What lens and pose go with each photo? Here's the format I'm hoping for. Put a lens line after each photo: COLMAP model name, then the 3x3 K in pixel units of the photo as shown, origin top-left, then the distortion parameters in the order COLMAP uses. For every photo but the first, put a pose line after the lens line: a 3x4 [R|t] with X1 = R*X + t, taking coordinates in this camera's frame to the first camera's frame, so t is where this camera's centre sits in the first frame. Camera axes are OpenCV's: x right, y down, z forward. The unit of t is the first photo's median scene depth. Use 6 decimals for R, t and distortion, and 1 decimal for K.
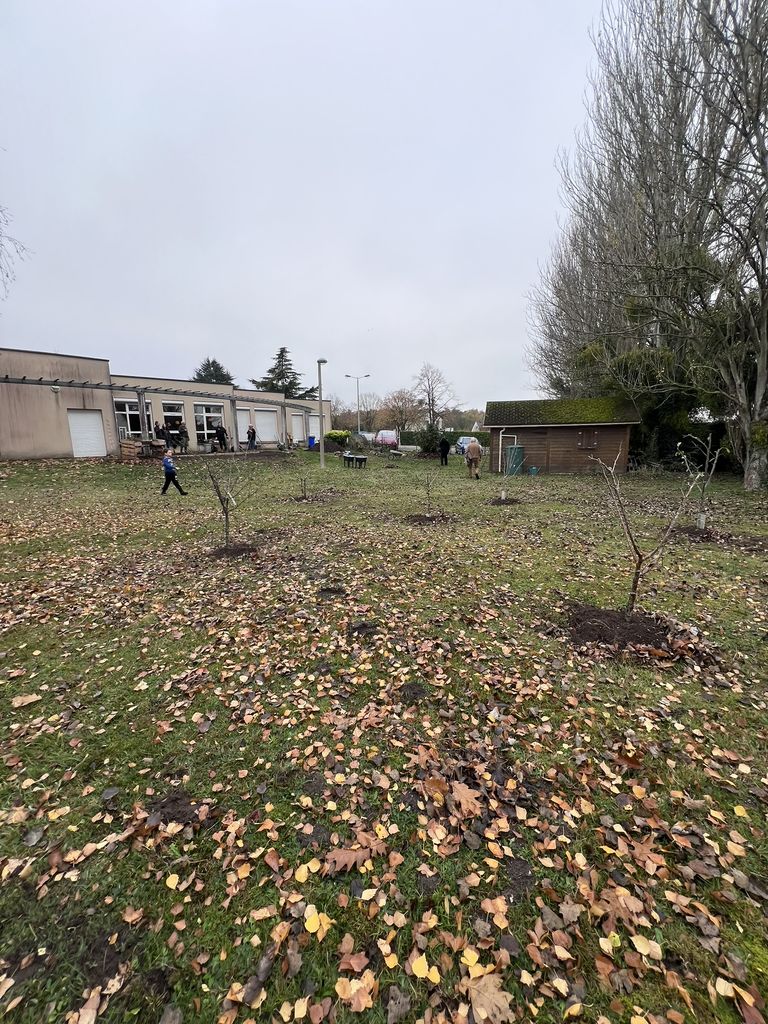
lens RADIAL K [[410.8, 0, 387.1], [0, 410.8, 507.0], [0, 0, 1]] dist [0.000222, 0.000005]
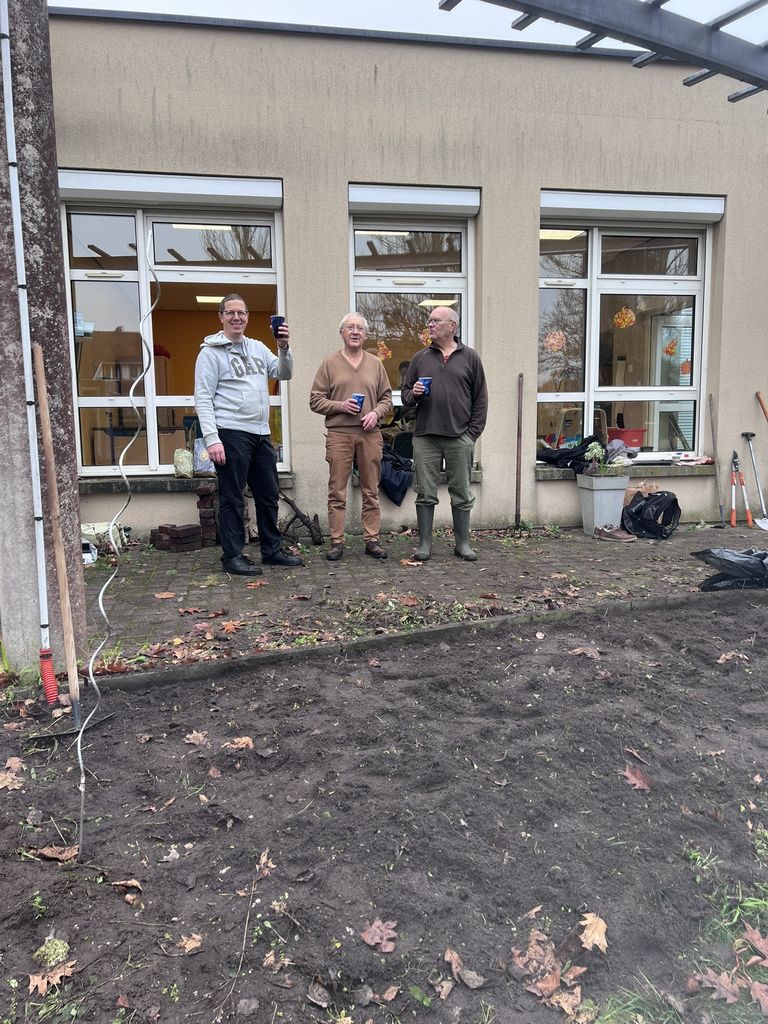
lens RADIAL K [[778.8, 0, 386.2], [0, 778.8, 511.9], [0, 0, 1]] dist [0.036311, -0.046070]
pose [[0.794305, 0.072632, -0.603162, -0.319176], [-0.099865, 0.994932, -0.011704, -0.124663], [0.599255, 0.069531, 0.797533, 0.712644]]
